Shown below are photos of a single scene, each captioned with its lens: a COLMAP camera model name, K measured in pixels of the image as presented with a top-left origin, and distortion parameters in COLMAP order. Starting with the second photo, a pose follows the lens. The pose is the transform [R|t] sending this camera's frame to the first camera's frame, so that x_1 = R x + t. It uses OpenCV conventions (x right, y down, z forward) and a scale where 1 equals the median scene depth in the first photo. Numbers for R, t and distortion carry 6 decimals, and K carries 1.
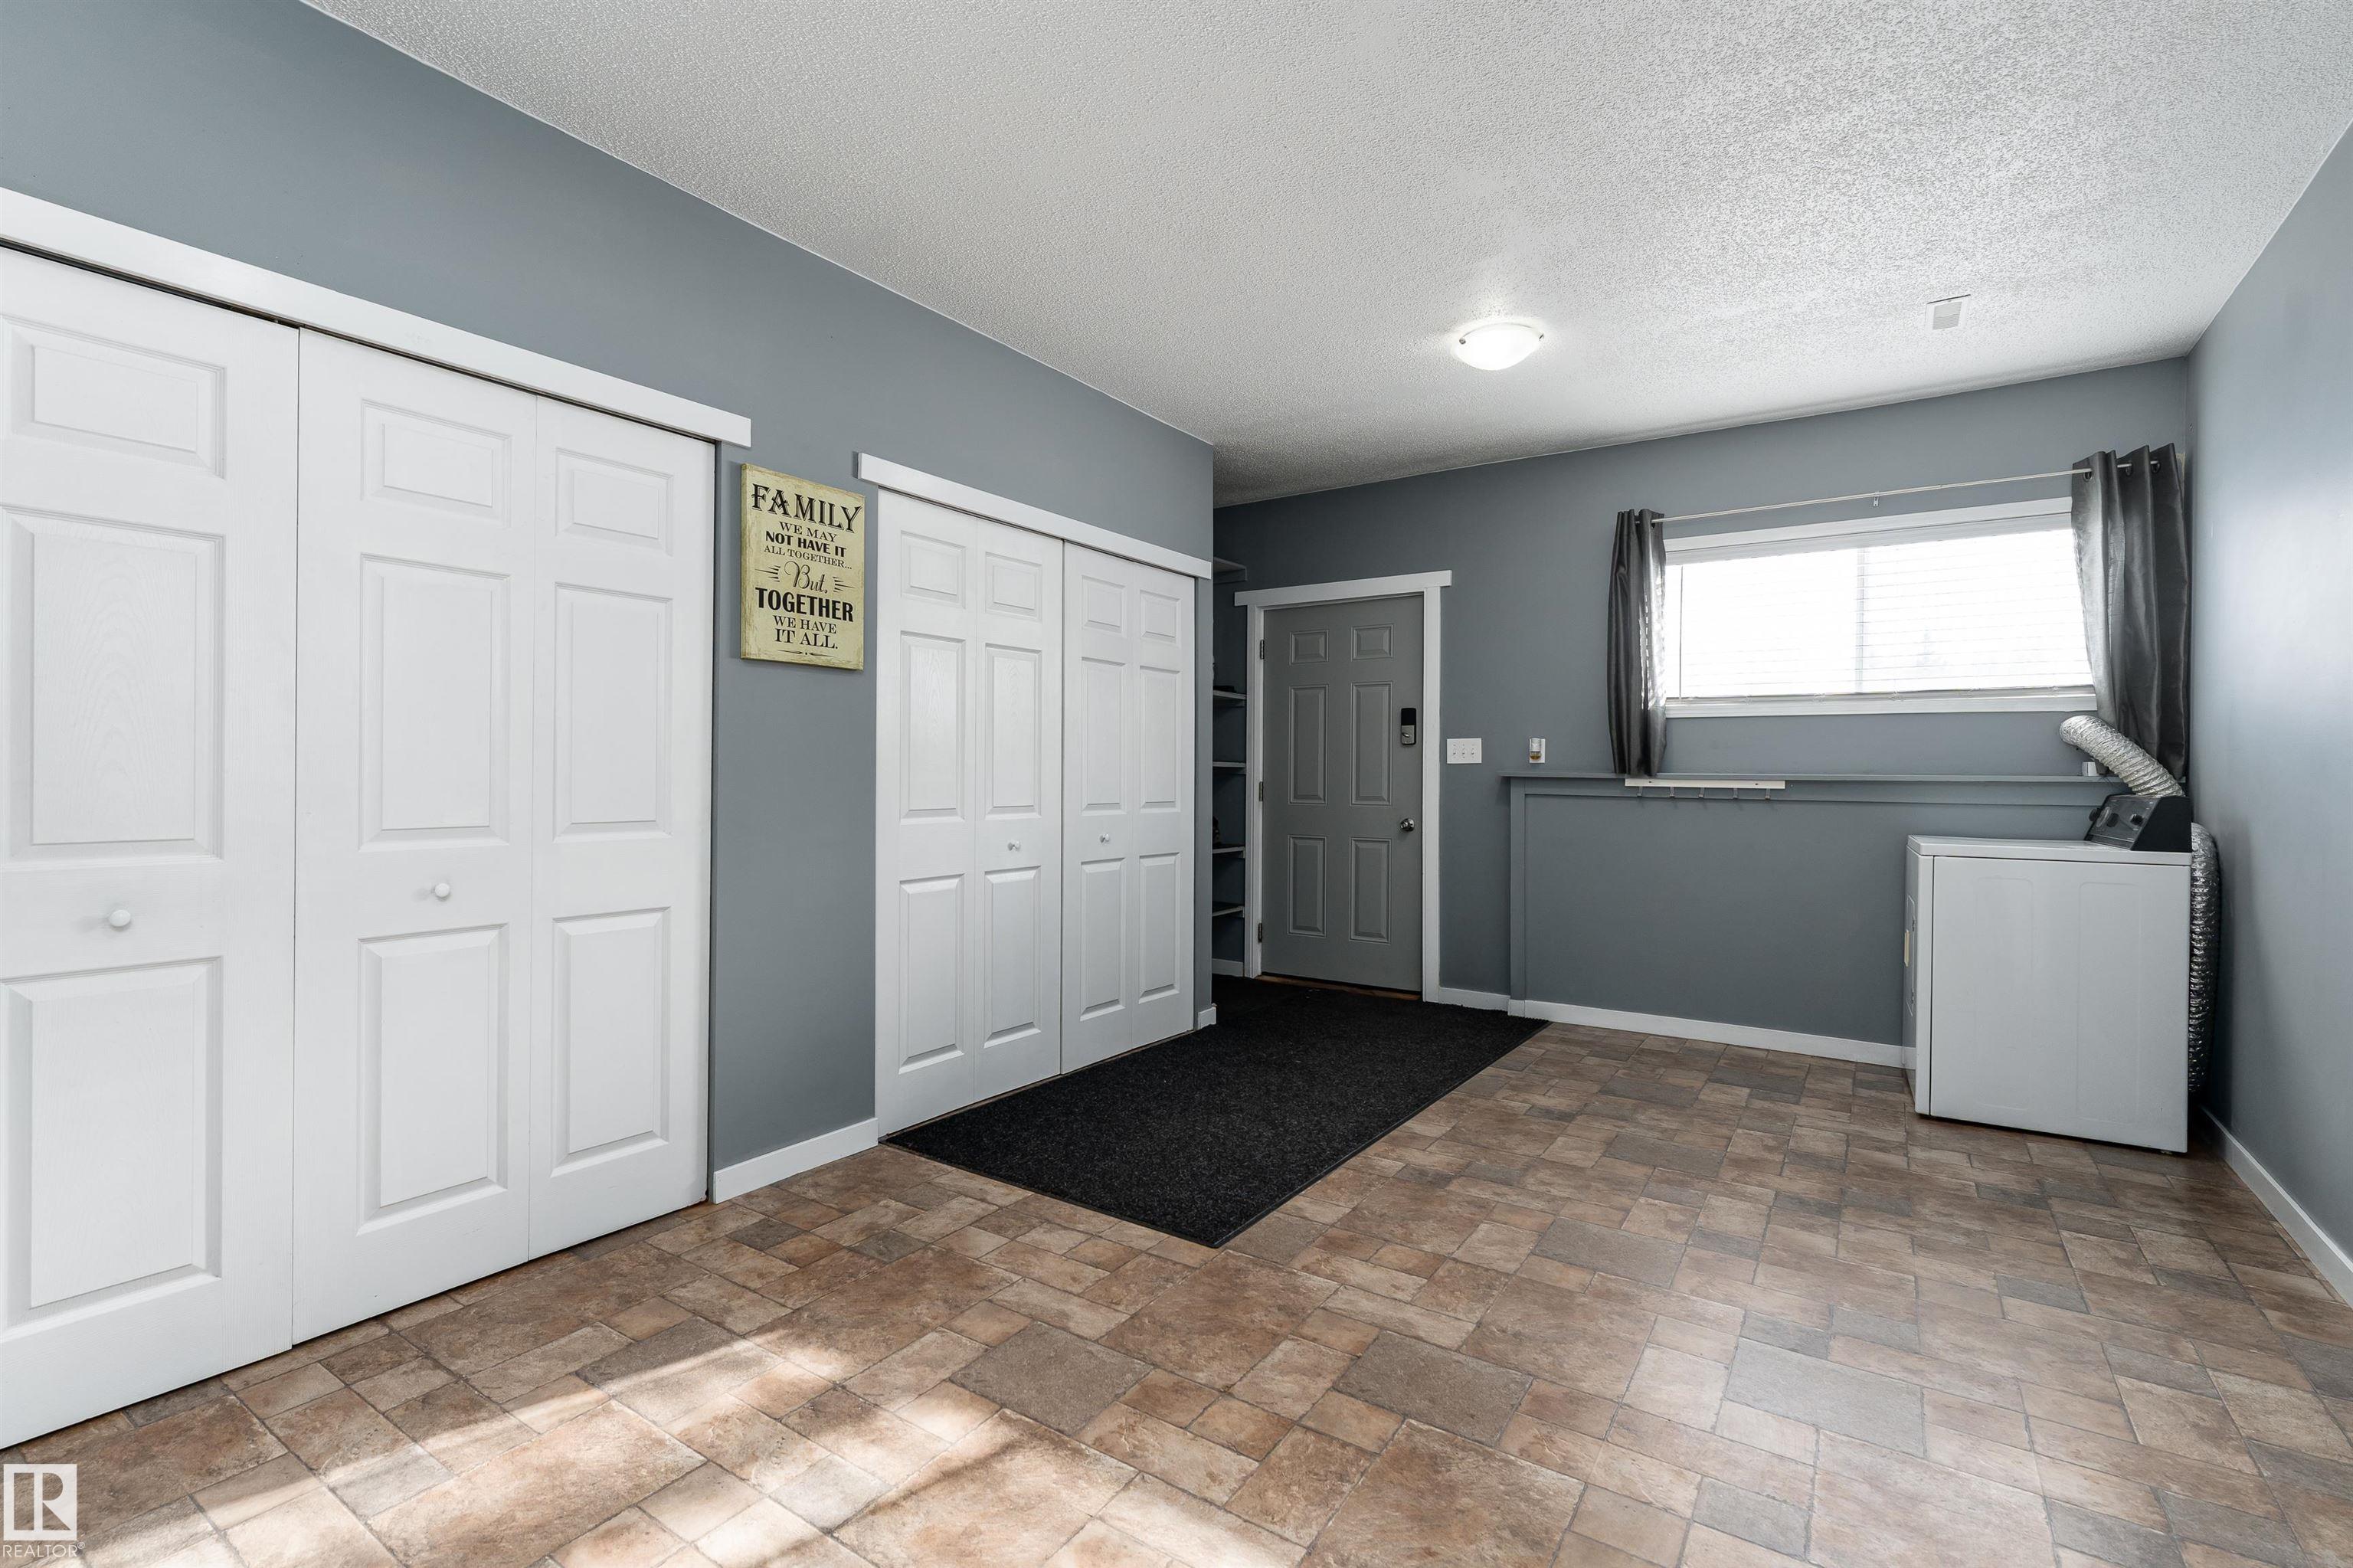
lens RADIAL K [[1060.6, 0, 1114.8], [0, 1060.6, 783.5], [0, 0, 1]] dist [0.000242, -0.000636]
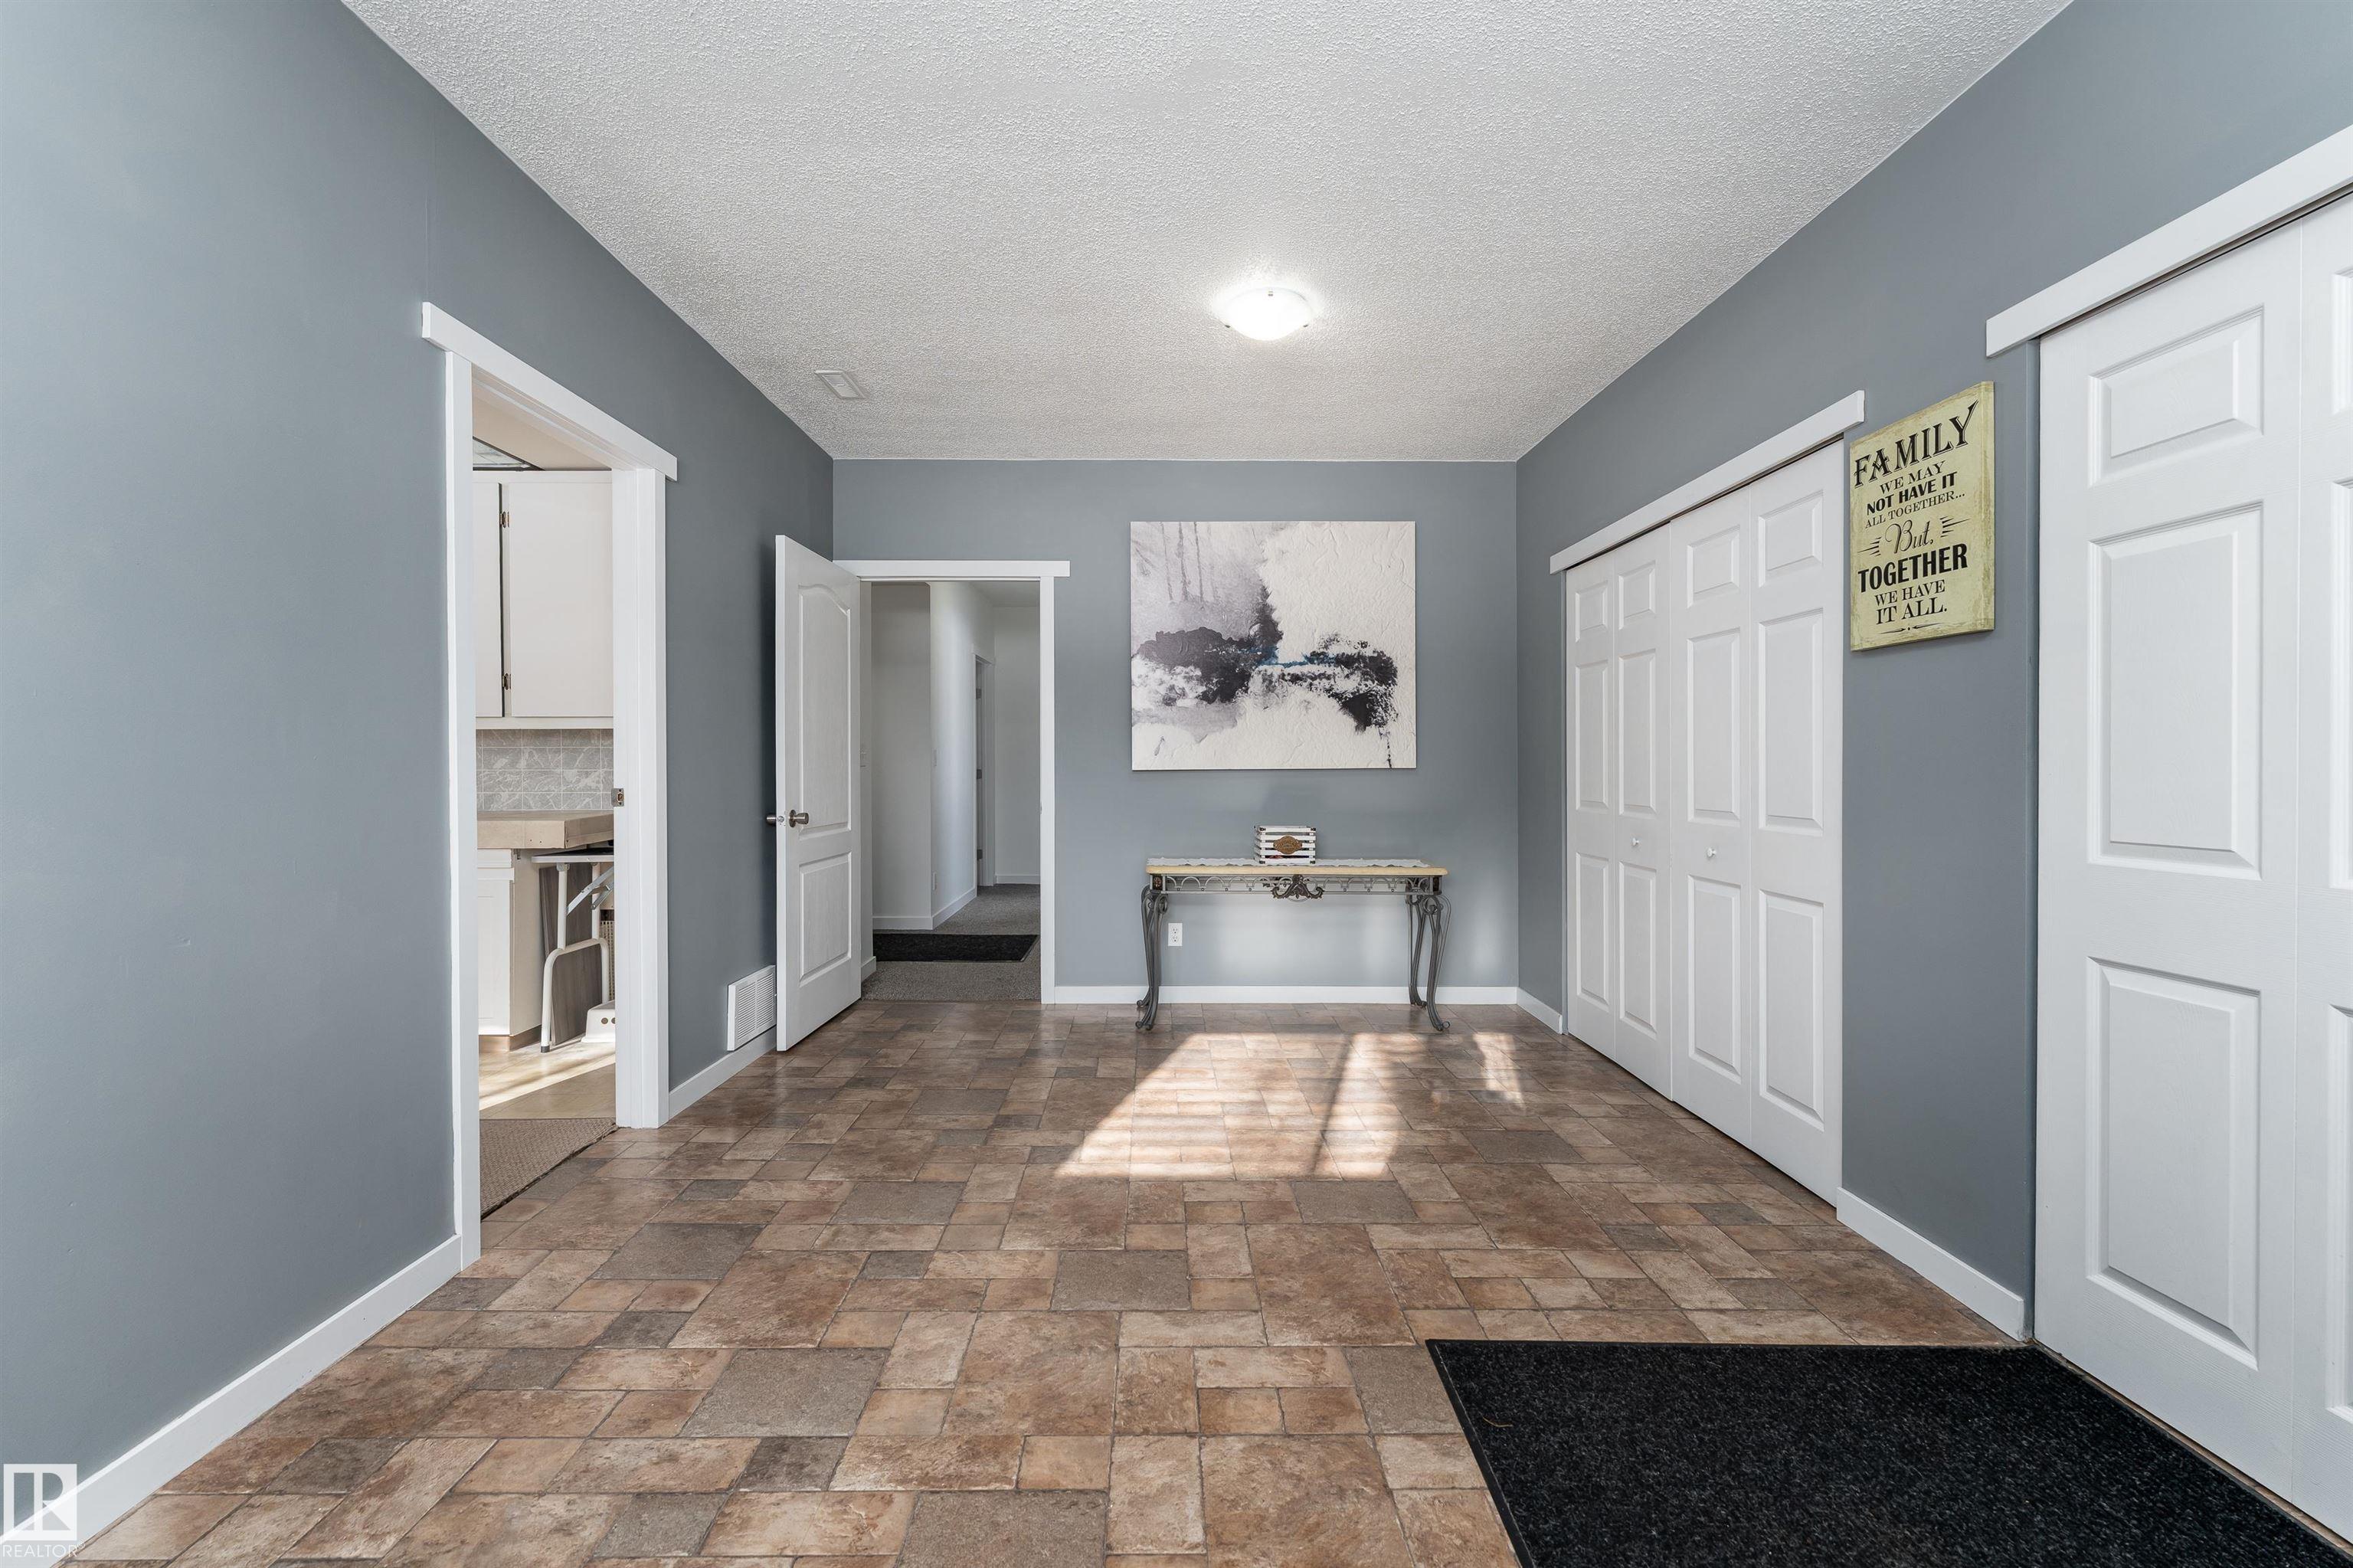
lens RADIAL K [[1013.8, 0, 1179.0], [0, 1013.8, 774.7], [0, 0, 1]] dist [-0.000279, 0.000135]
pose [[-0.794895, -0.003385, -0.606738, 0.650186], [-0.014940, 0.999790, 0.013996, -0.013734], [0.606563, 0.020190, -0.794779, 1.331872]]
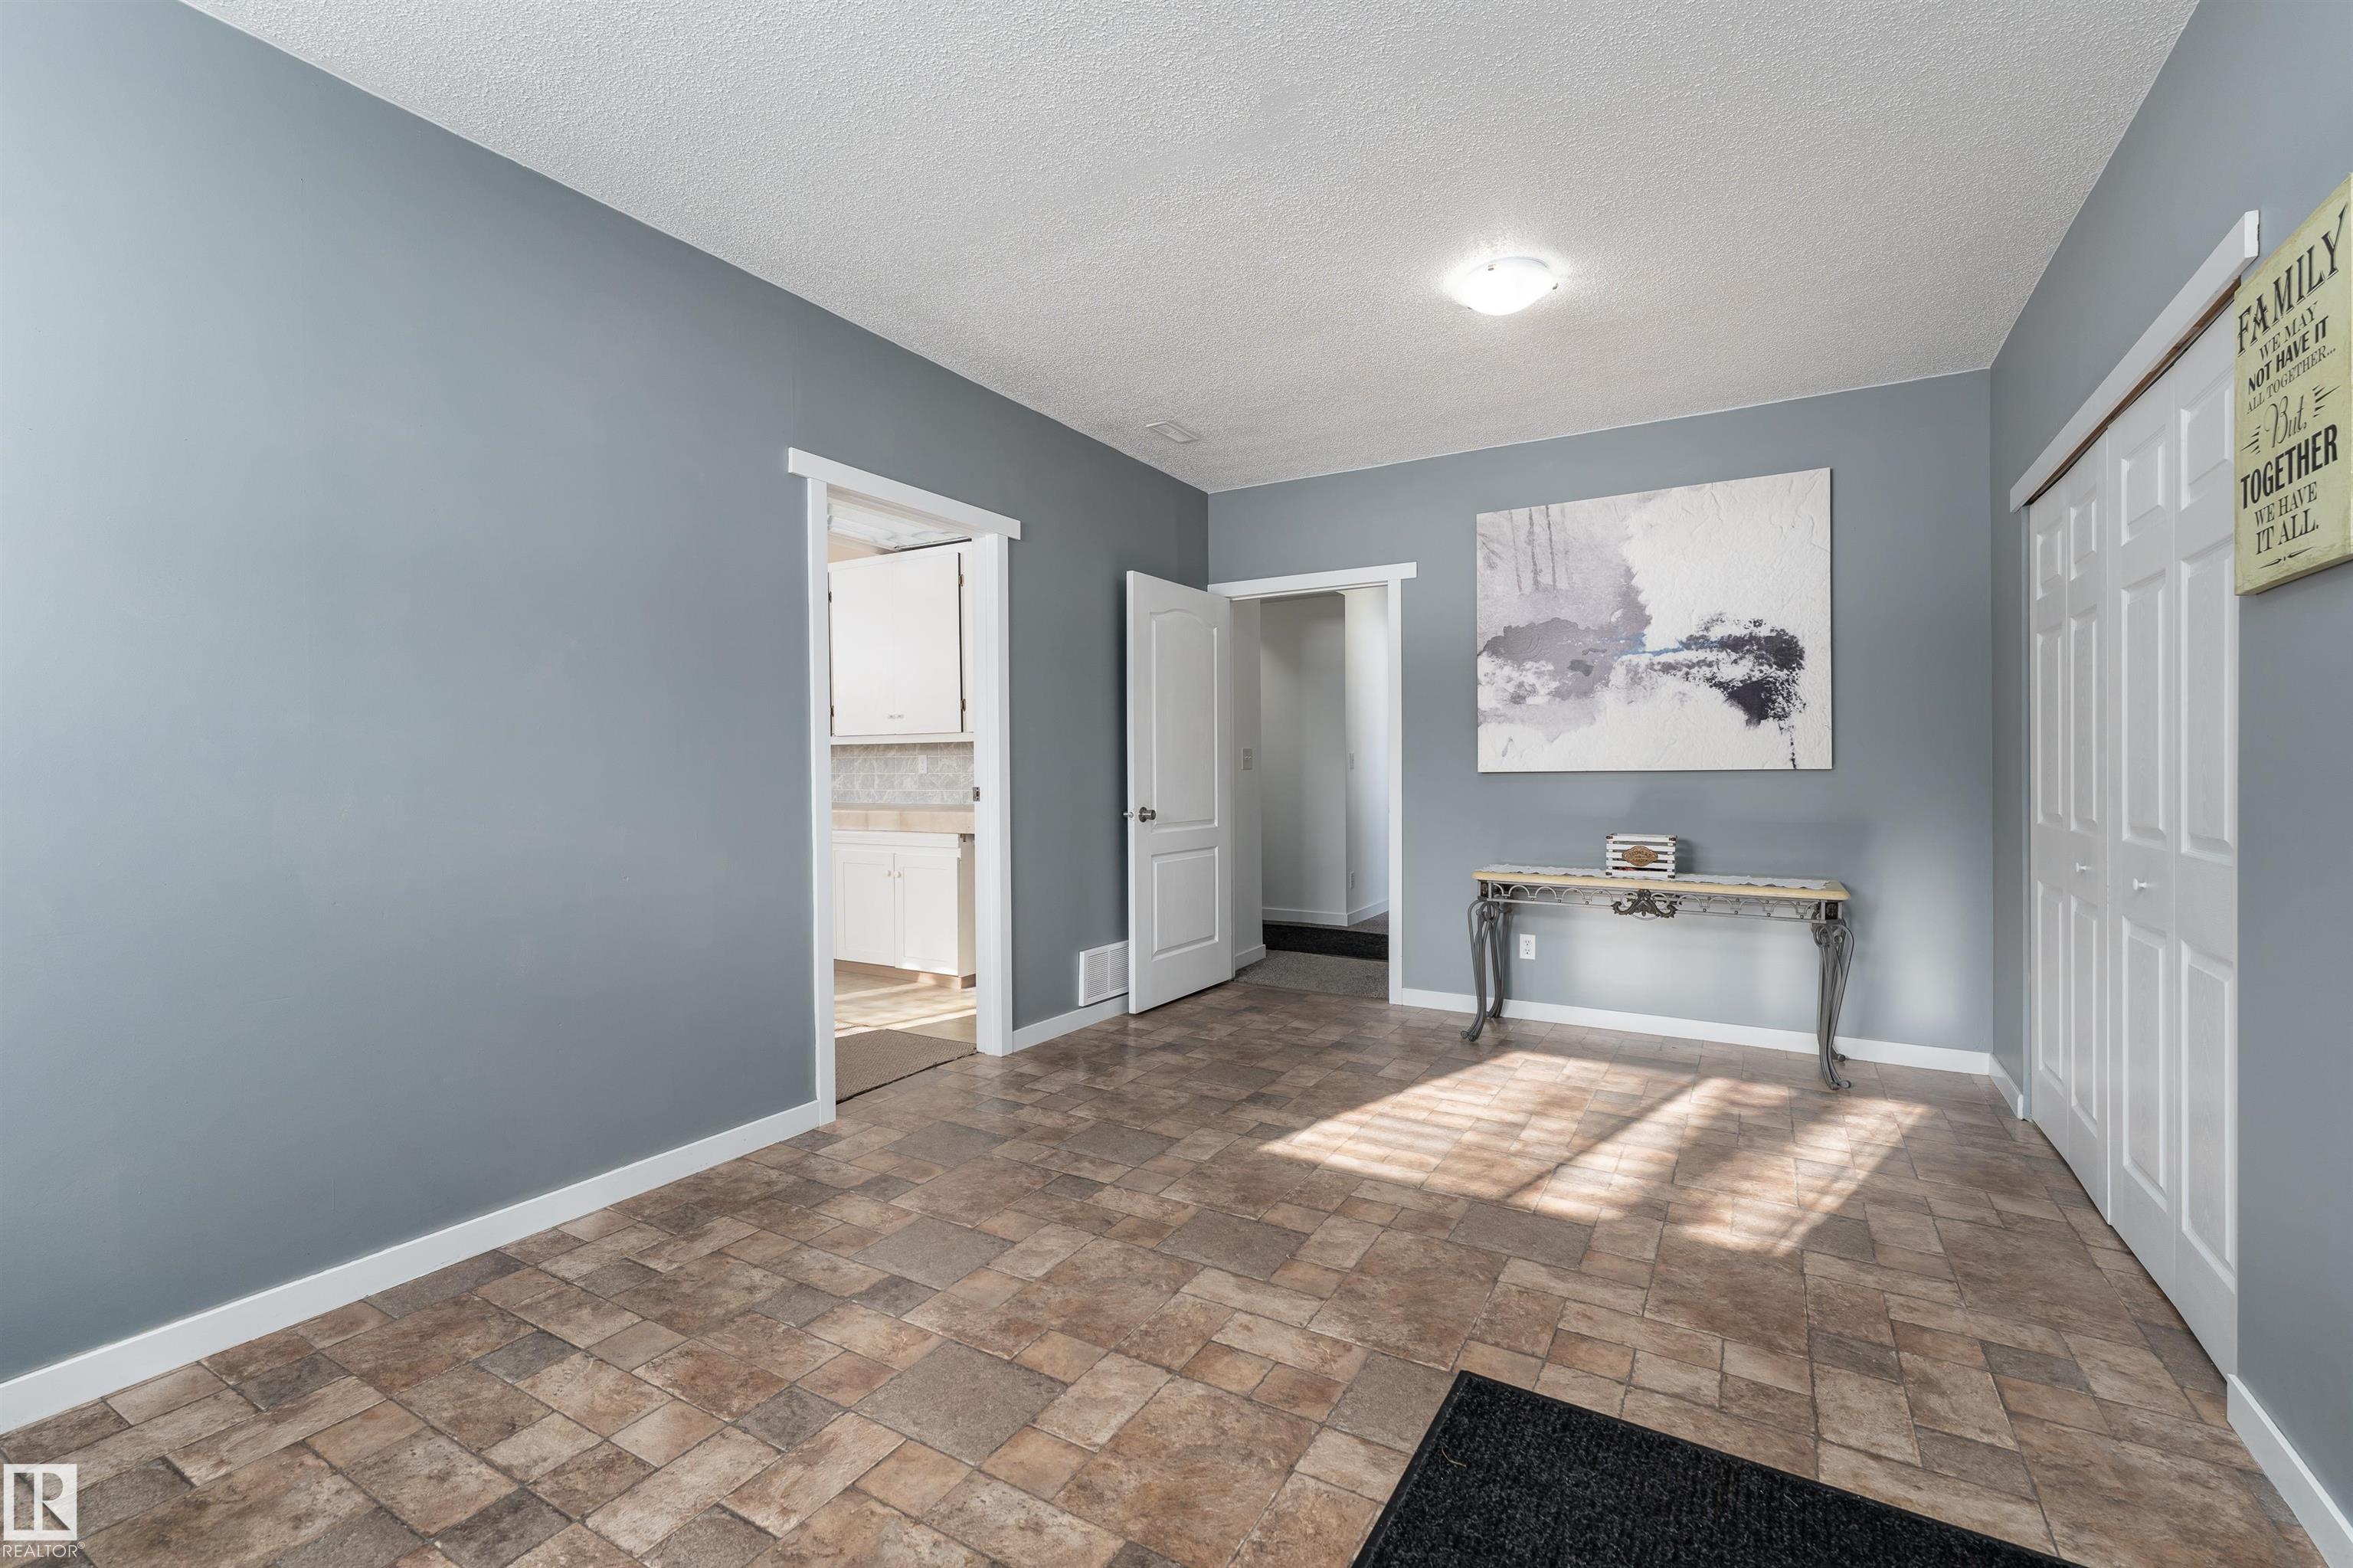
lens RADIAL K [[1024.2, 0, 1176.5], [0, 1024.2, 784.0], [0, 0, 1]] dist [-0.000216, 0.000245]
pose [[-0.994521, -0.003417, -0.104482, 0.344509], [-0.006168, 0.999643, 0.026009, -0.017248], [0.104355, 0.026511, -0.994187, 1.526816]]
